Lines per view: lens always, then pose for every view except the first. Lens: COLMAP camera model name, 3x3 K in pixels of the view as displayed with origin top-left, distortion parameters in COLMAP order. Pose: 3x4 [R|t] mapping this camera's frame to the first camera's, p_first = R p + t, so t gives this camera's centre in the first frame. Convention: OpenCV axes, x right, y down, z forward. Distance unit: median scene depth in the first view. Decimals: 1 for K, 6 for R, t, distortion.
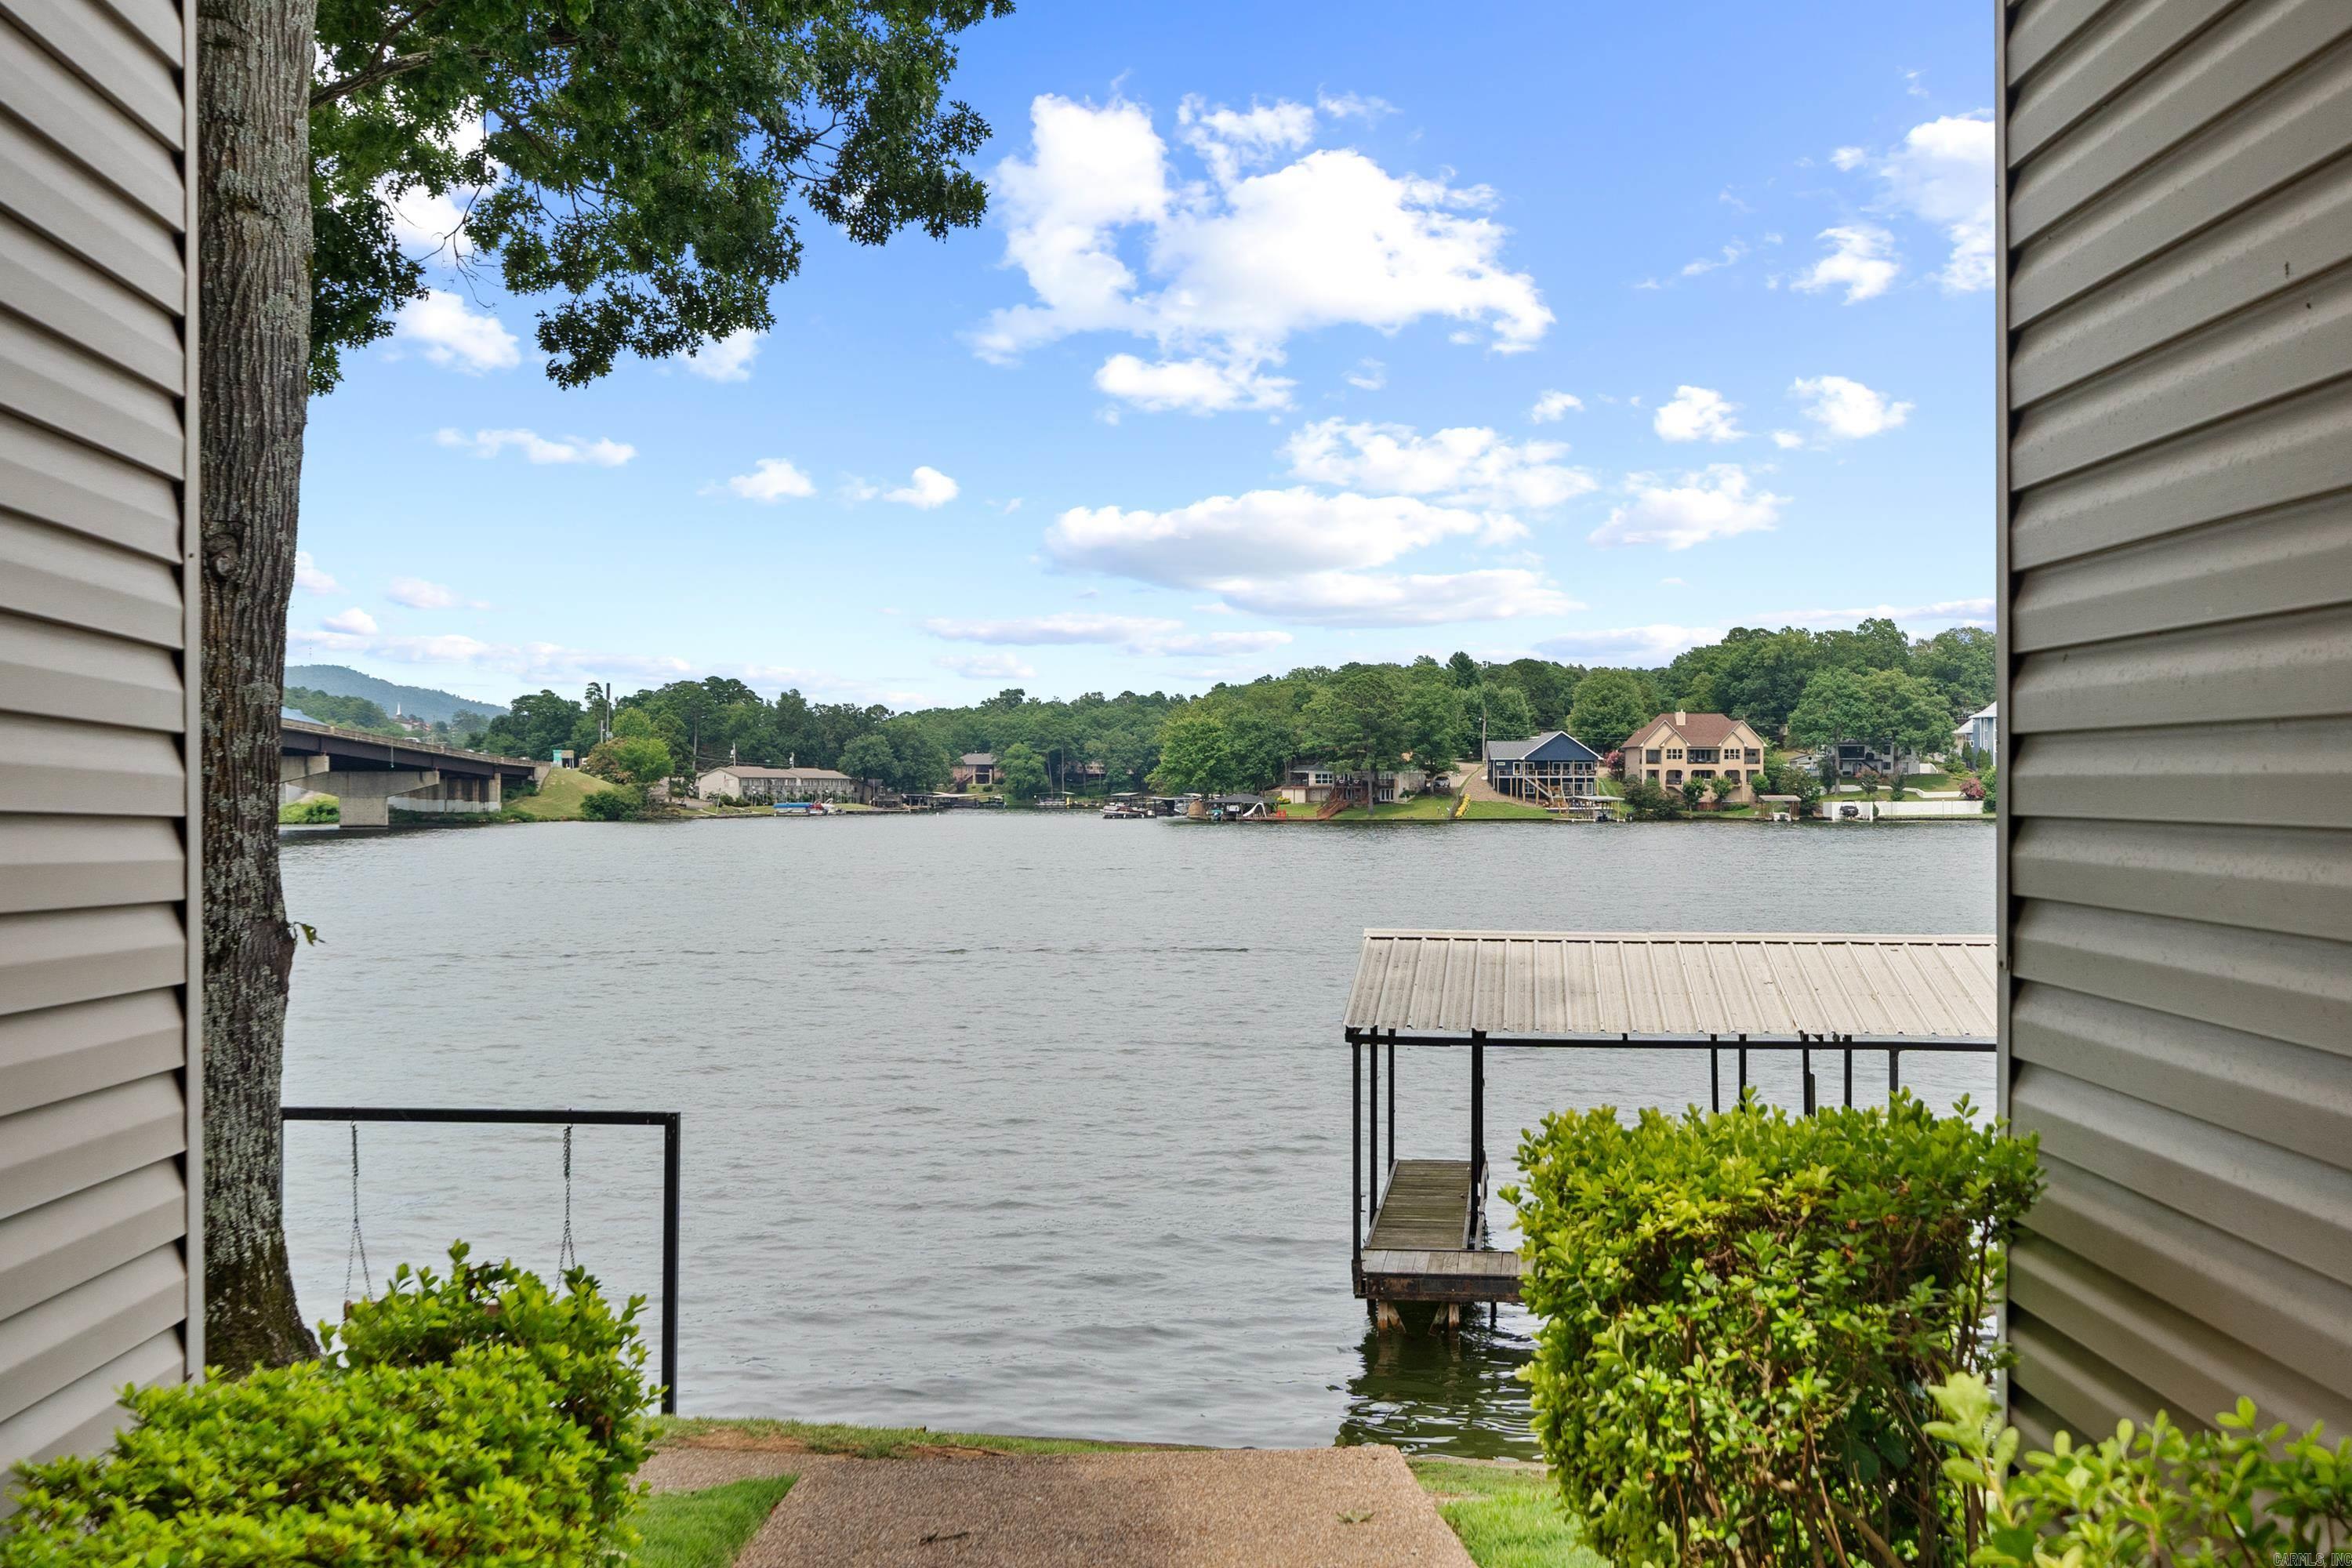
lens RADIAL K [[2495.3, 0, 1317.7], [0, 2495.3, 809.1], [0, 0, 1]] dist [-0.006925, 0.000000]
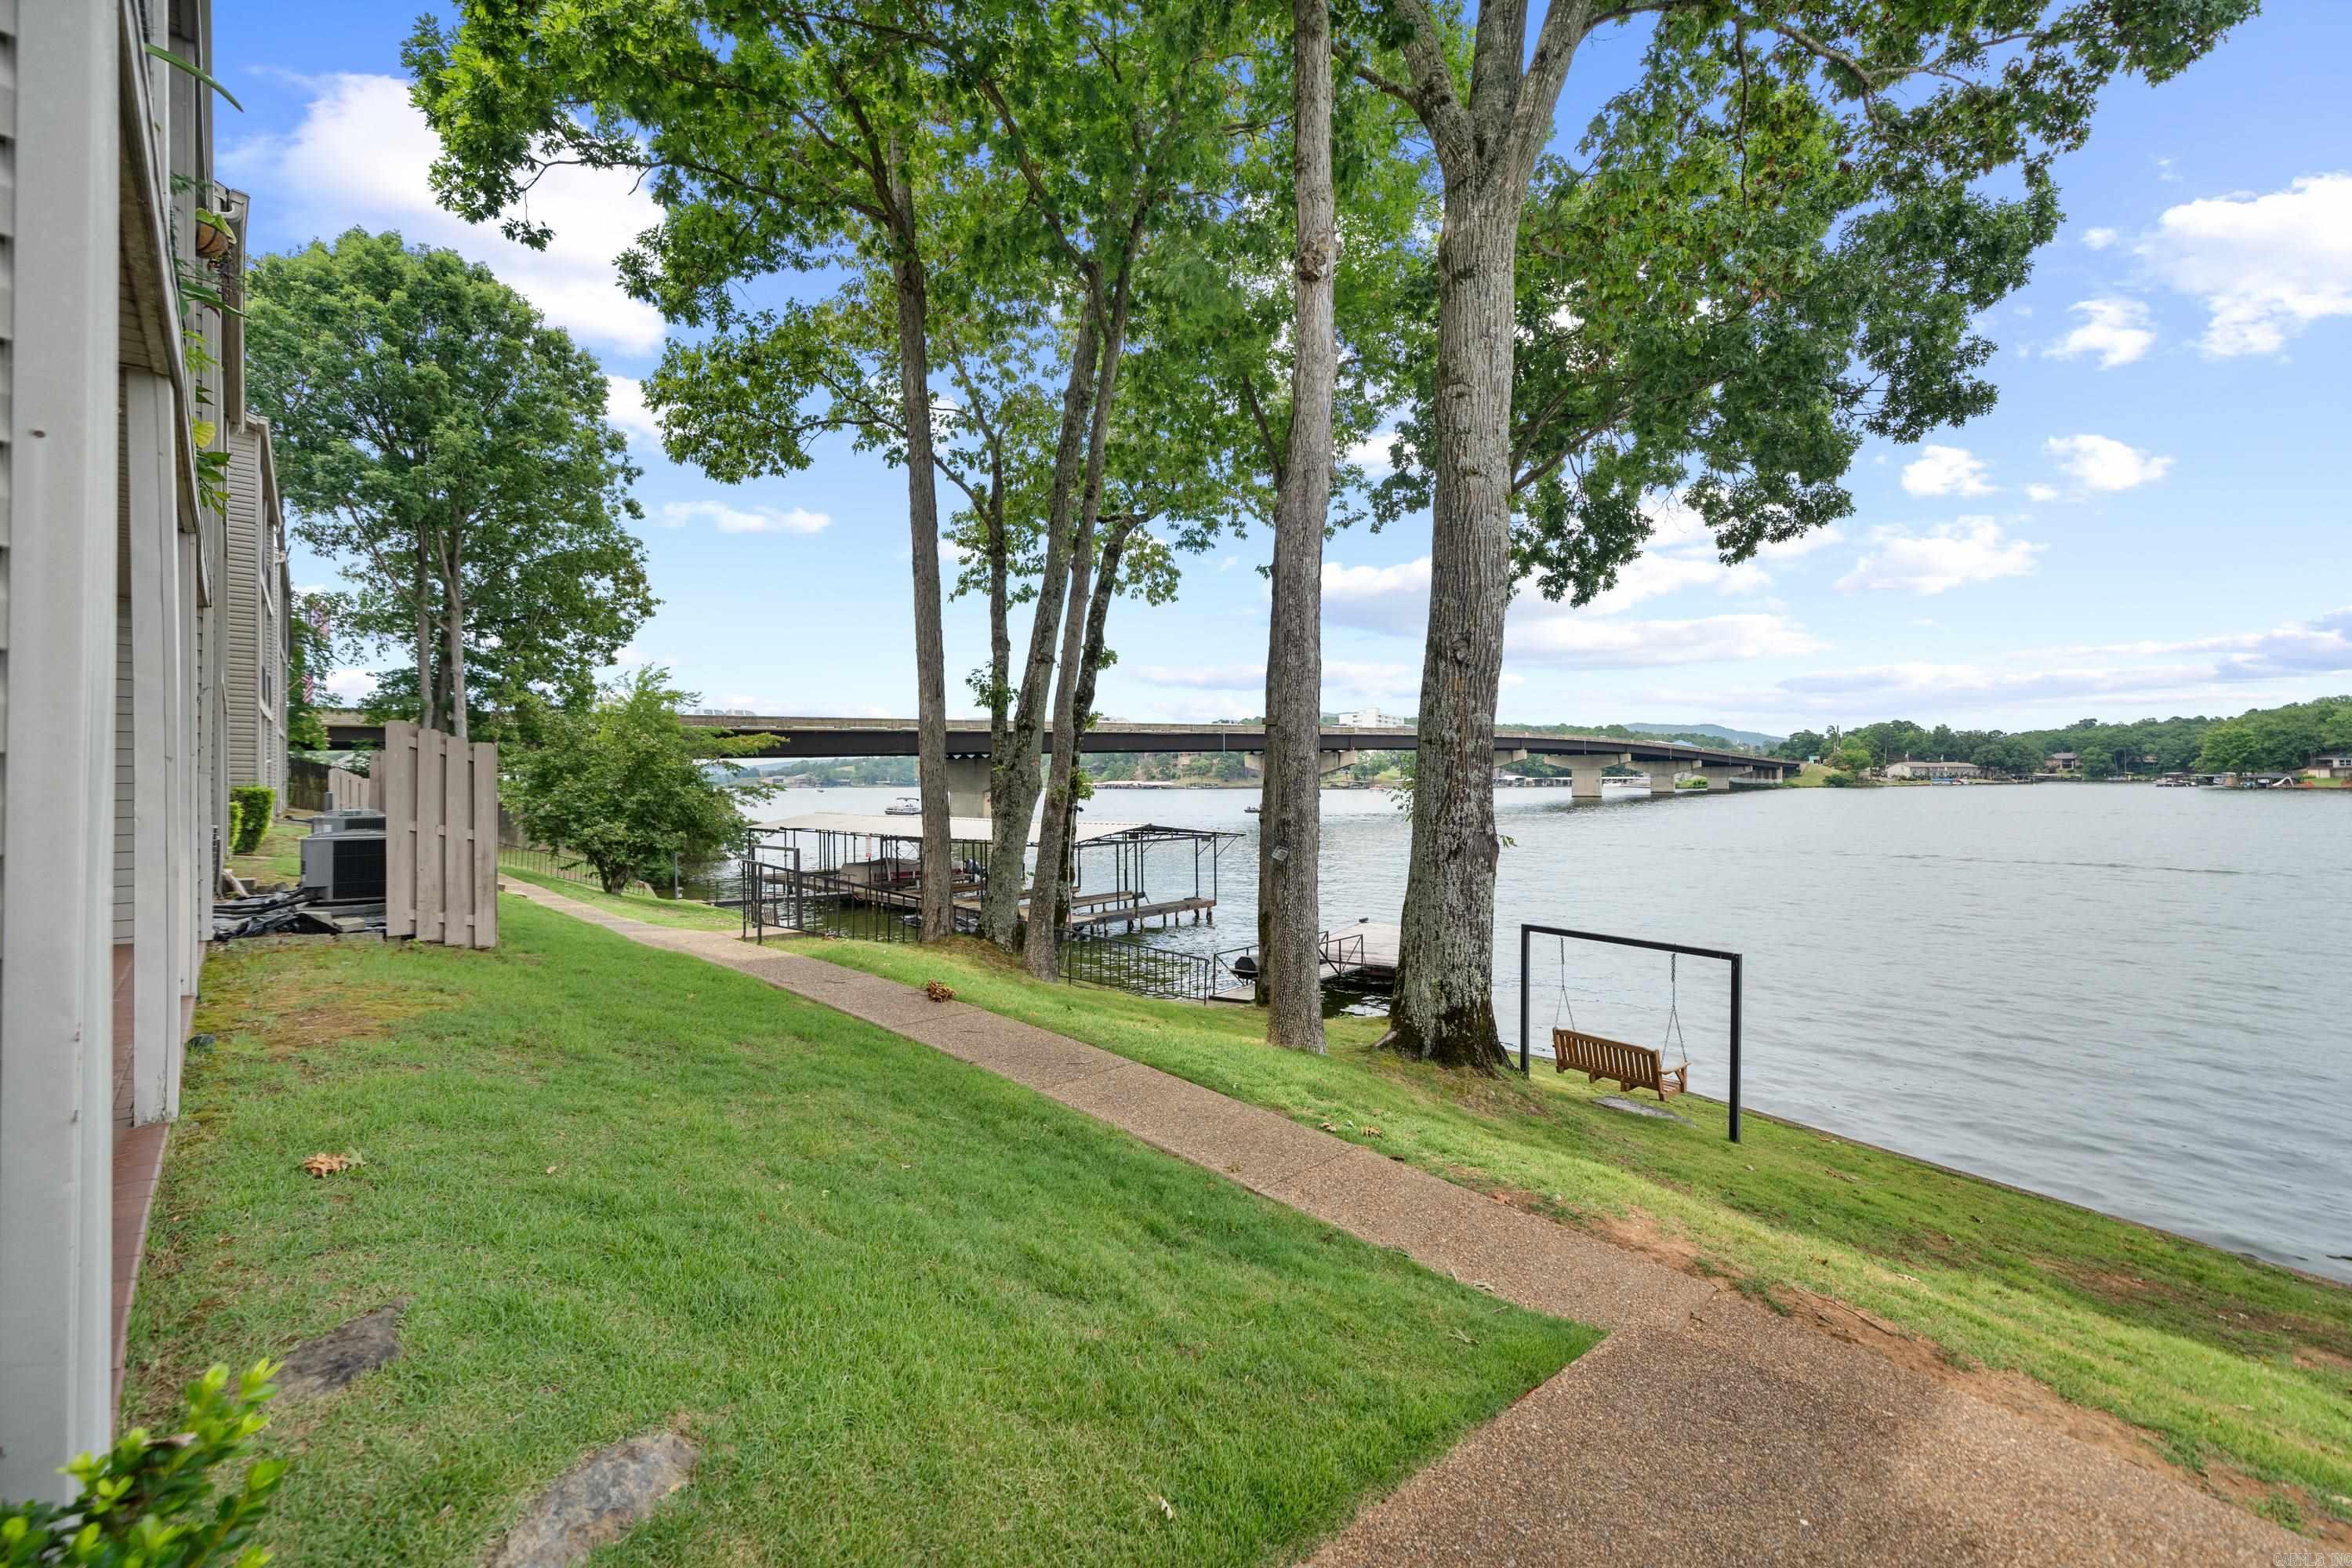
lens RADIAL K [[953.4, 0, 1168.6], [0, 953.4, 777.2], [0, 0, 1]] dist [-0.005353, 0.000553]
pose [[0.627897, -0.006109, -0.778272, 0.003786], [0.001619, 0.999977, -0.006543, 0.002171], [0.778295, 0.002848, 0.627893, 0.166970]]
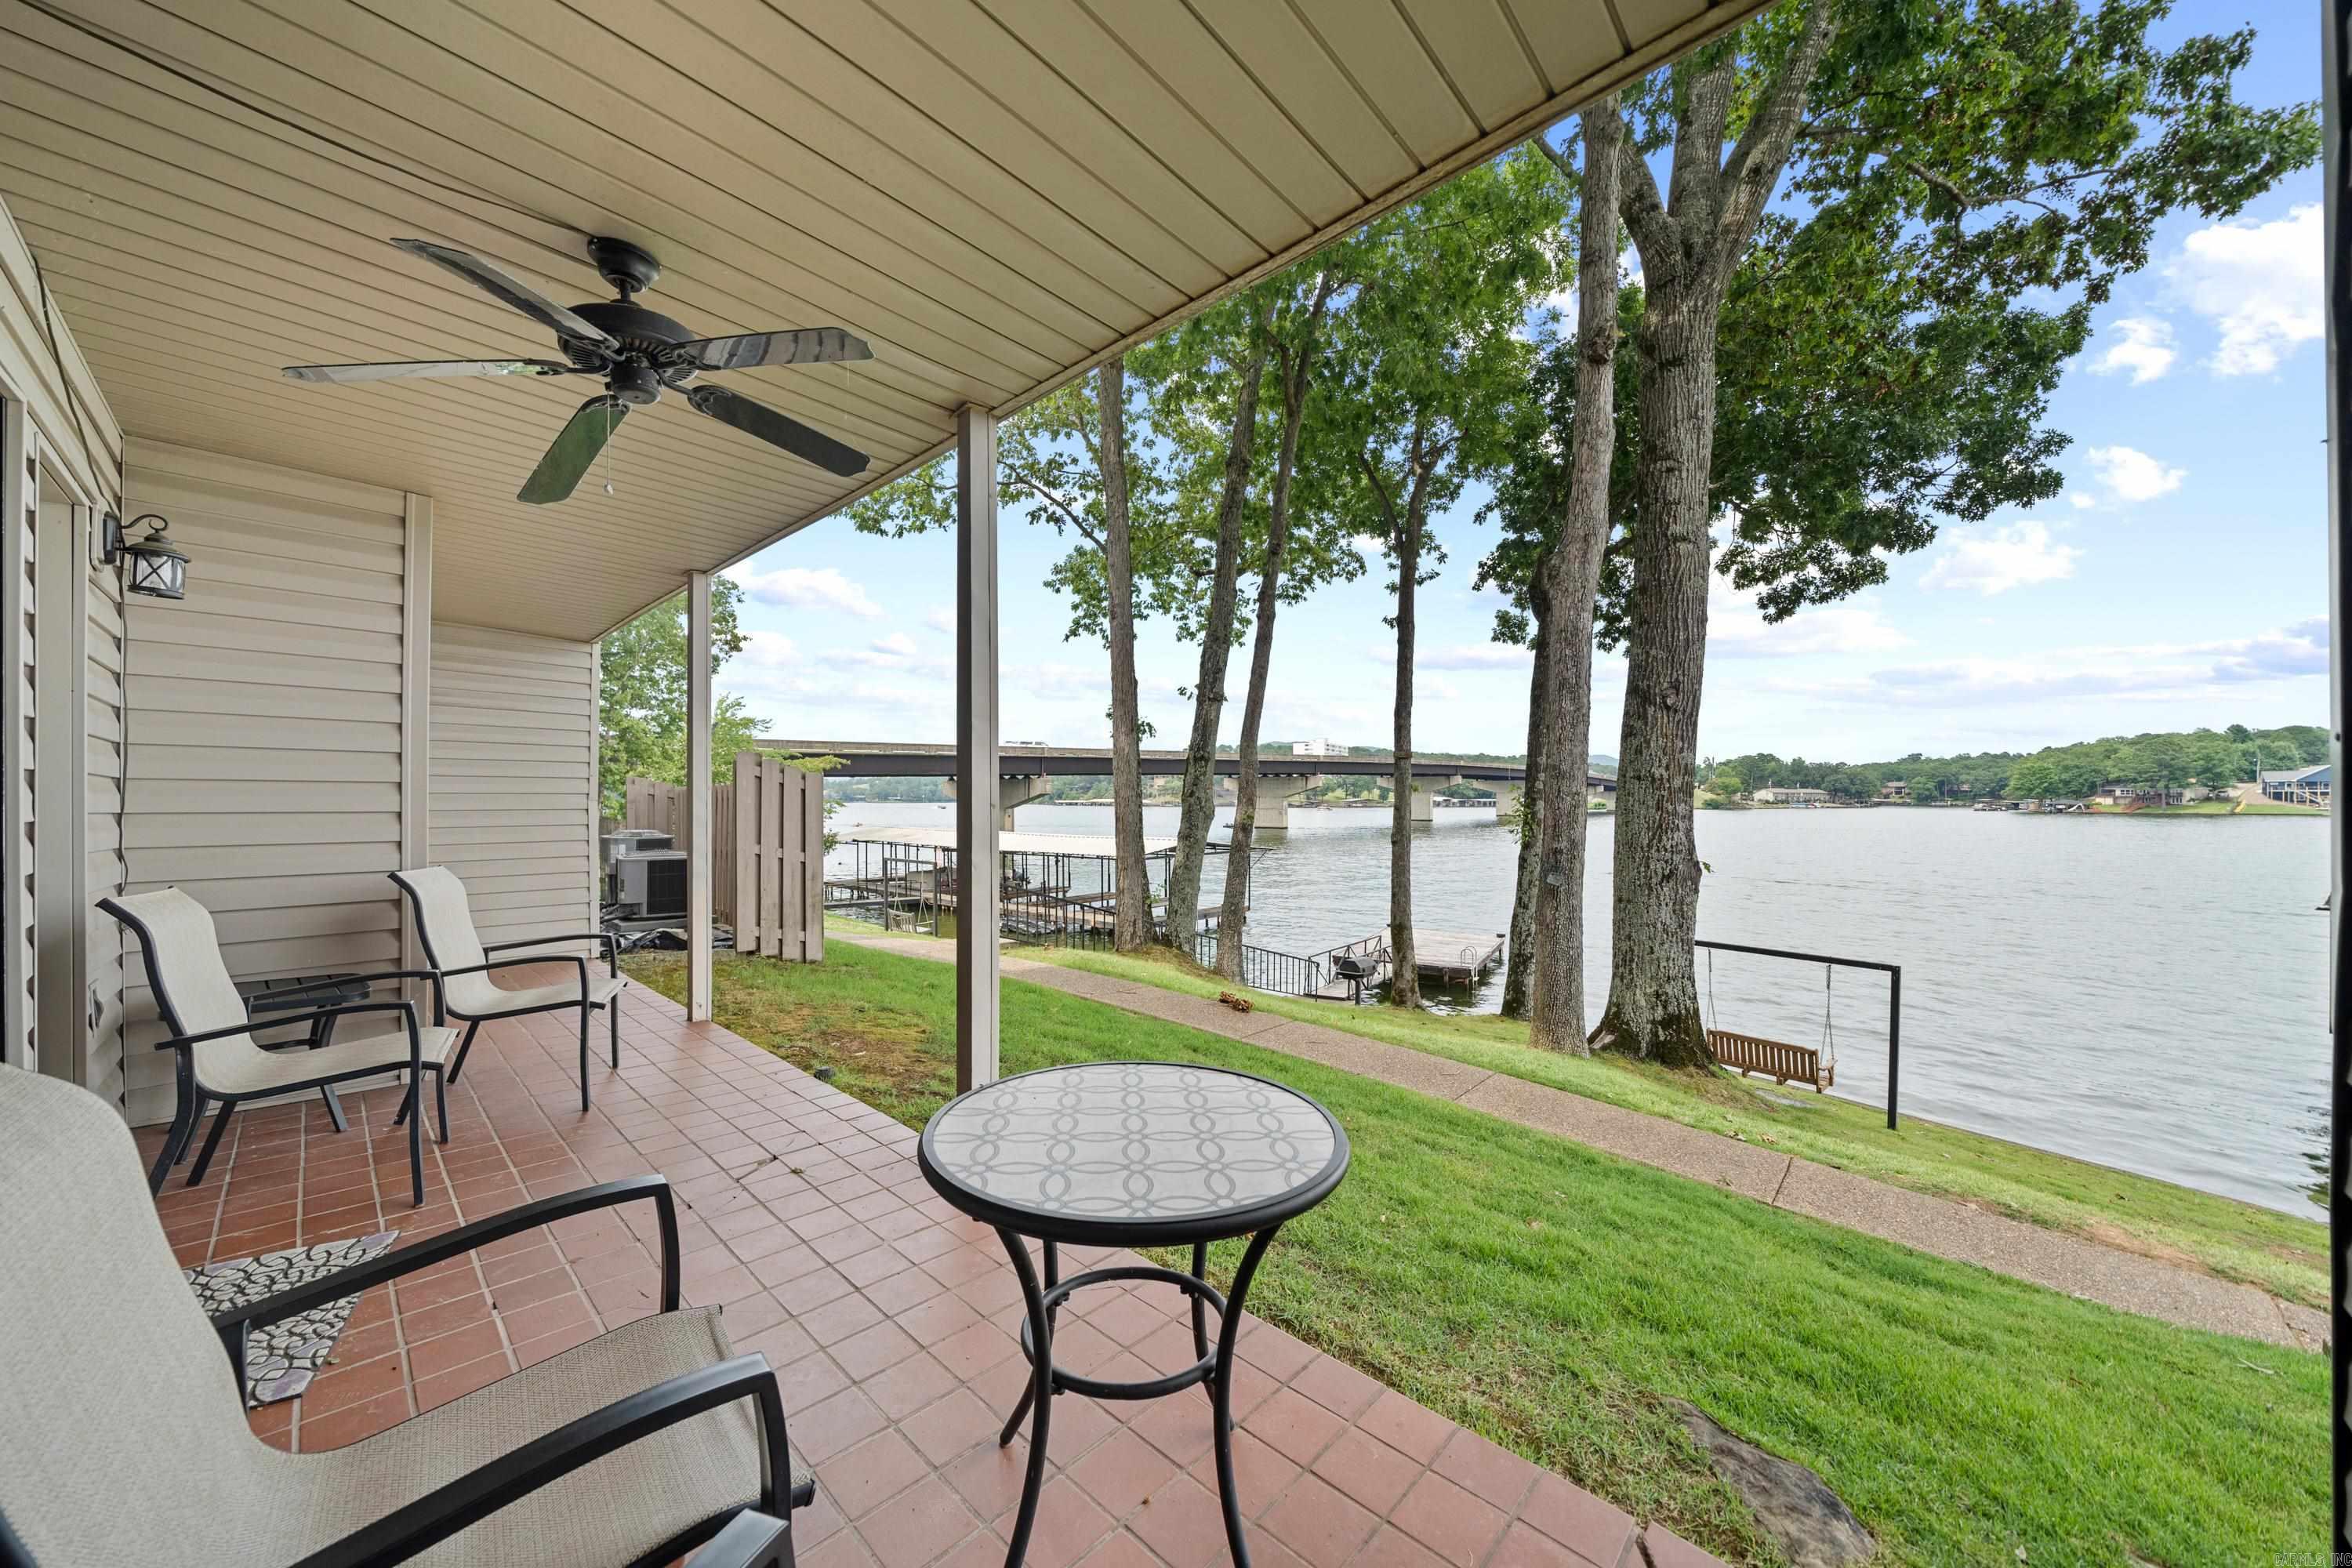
lens RADIAL K [[815.9, 0, 1175.0], [0, 815.9, 799.3], [0, 0, 1]] dist [-0.005330, 0.000185]
pose [[0.652893, 0.002435, -0.757447, -0.085523], [-0.006521, 0.999976, -0.002406, -0.002344], [0.757422, 0.006510, 0.652893, 0.089422]]
